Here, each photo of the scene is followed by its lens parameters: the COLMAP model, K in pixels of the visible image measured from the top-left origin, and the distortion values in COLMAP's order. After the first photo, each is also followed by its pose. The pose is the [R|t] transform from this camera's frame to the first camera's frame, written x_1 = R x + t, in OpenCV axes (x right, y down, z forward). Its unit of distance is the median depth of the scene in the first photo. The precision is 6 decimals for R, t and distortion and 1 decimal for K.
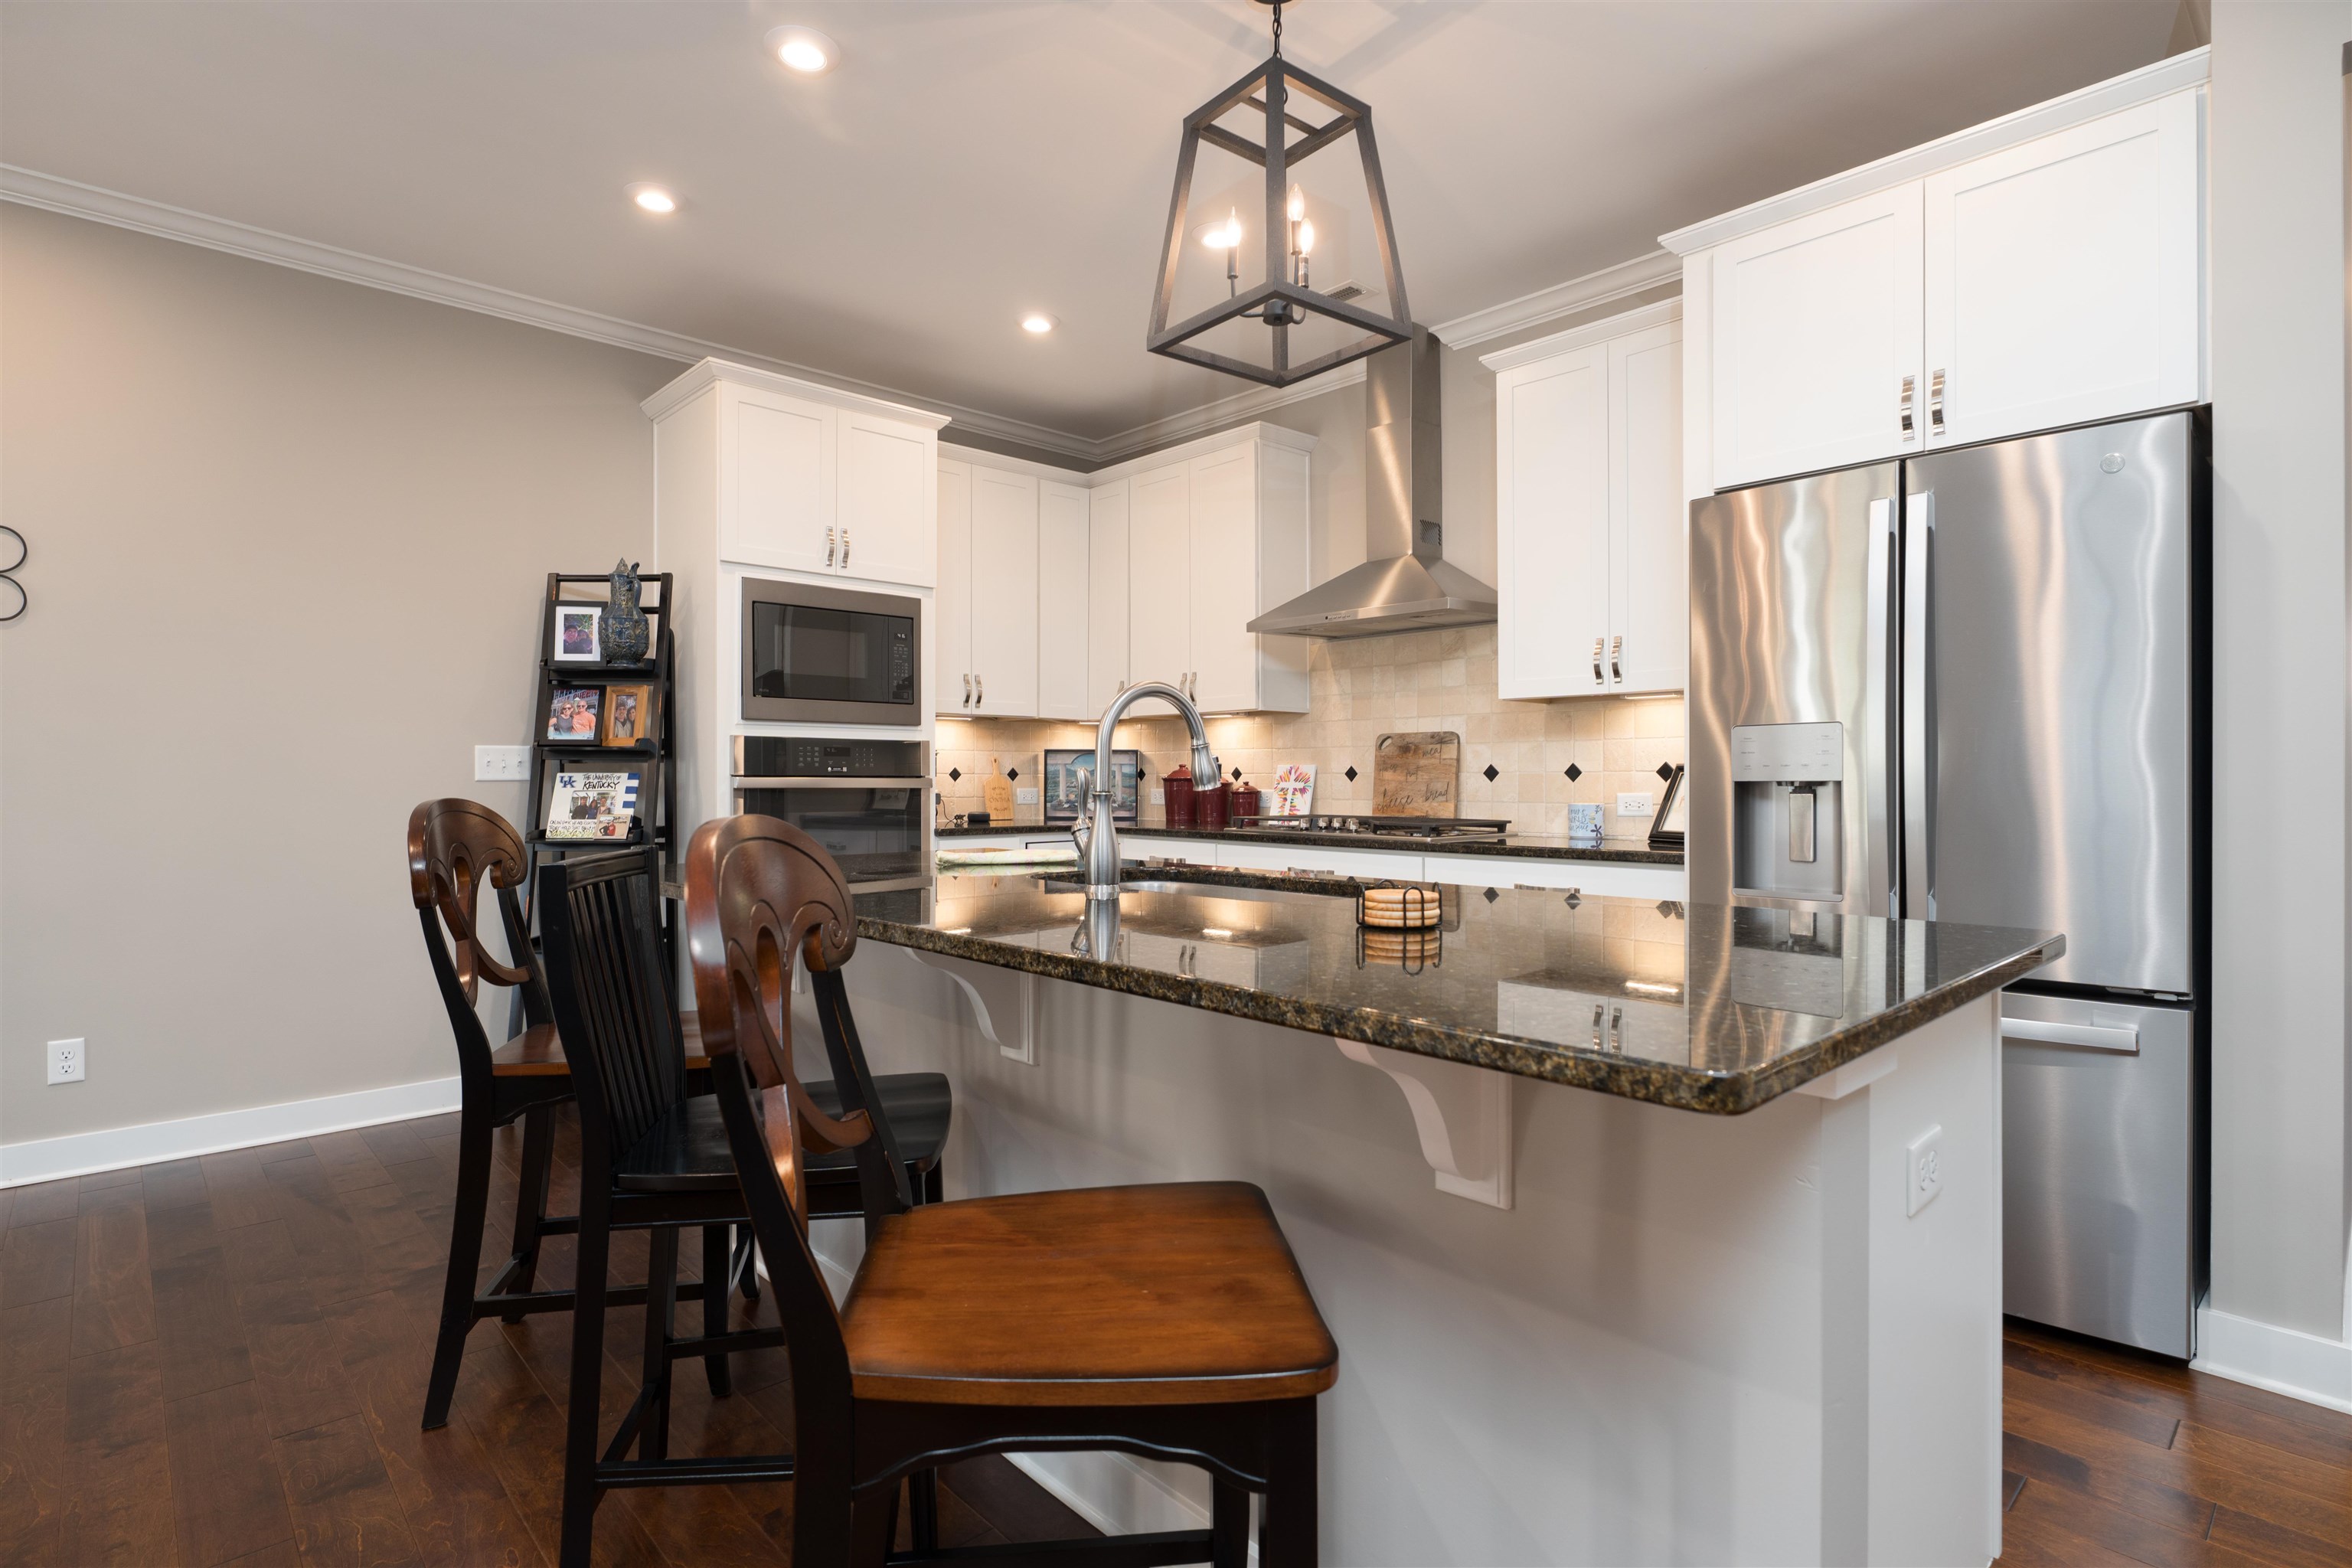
lens RADIAL K [[1157.8, 0, 1173.8], [0, 1157.8, 782.8], [0, 0, 1]] dist [-0.003647, 0.000136]
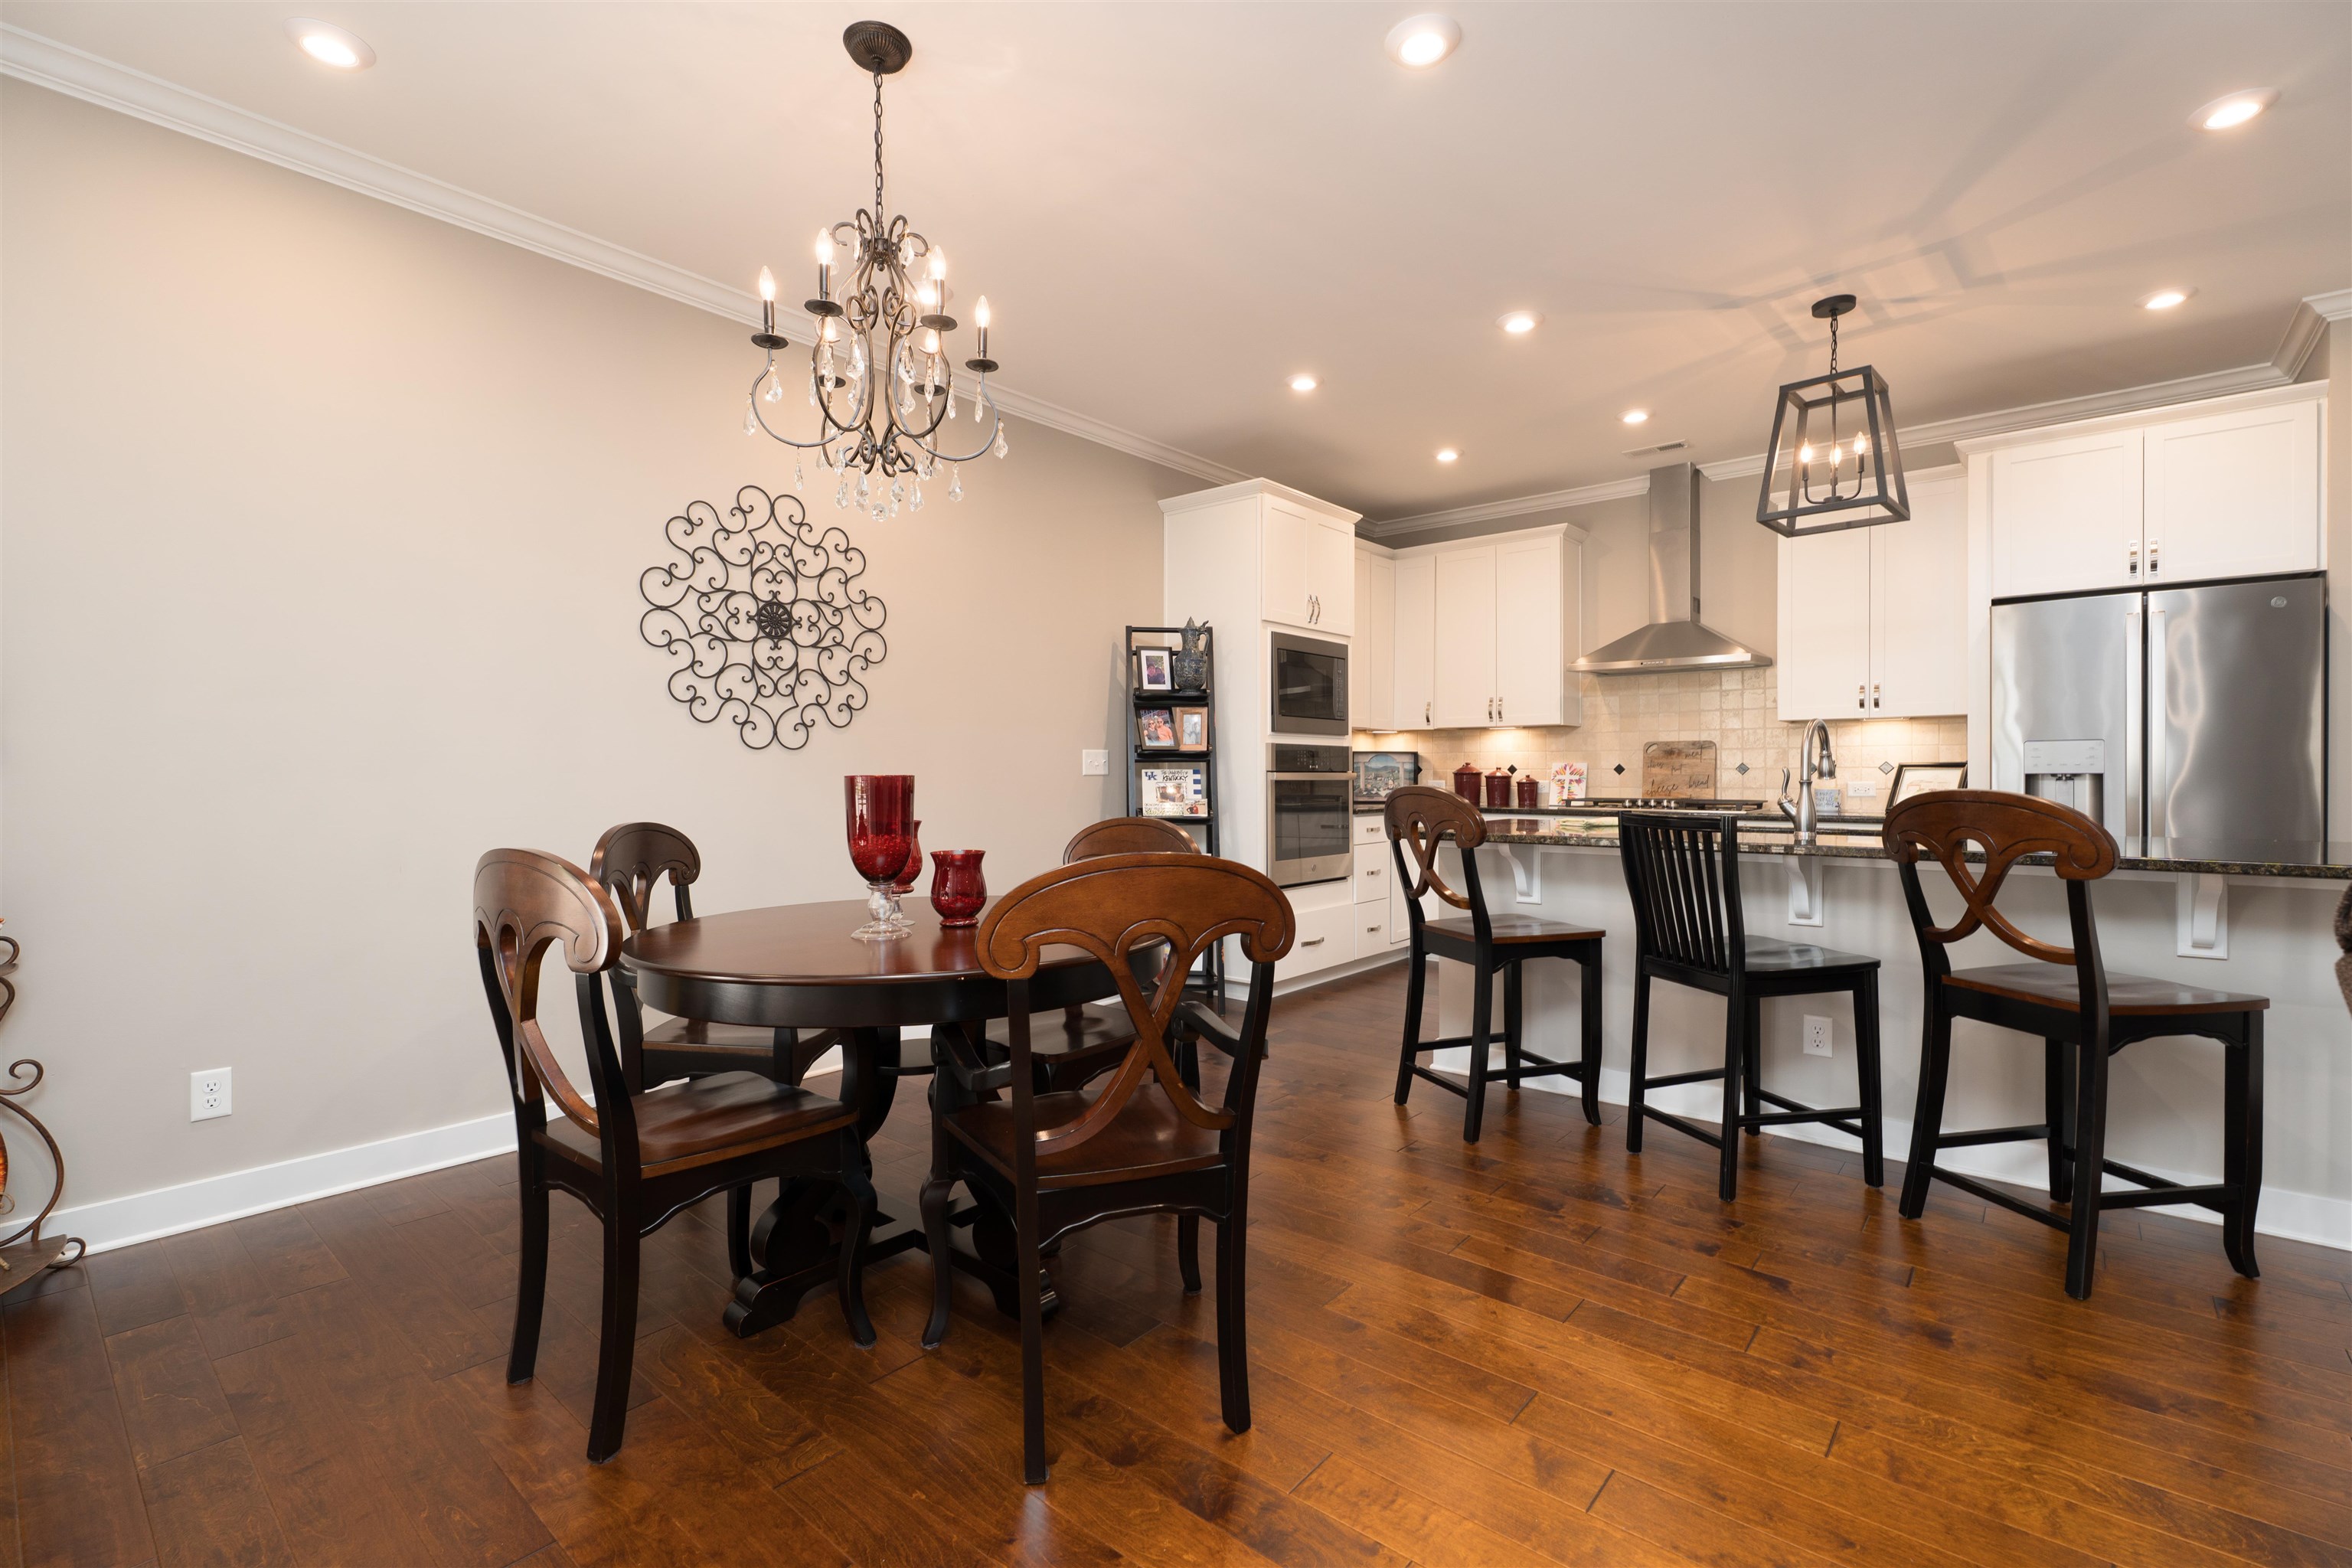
lens RADIAL K [[1035.0, 0, 1172.4], [0, 1035.0, 779.4], [0, 0, 1]] dist [0.000441, -0.000923]
pose [[0.993592, -0.002512, 0.112995, -0.591789], [0.002171, 0.999993, 0.003145, -0.000472], [-0.113002, -0.002880, 0.993591, -0.232943]]
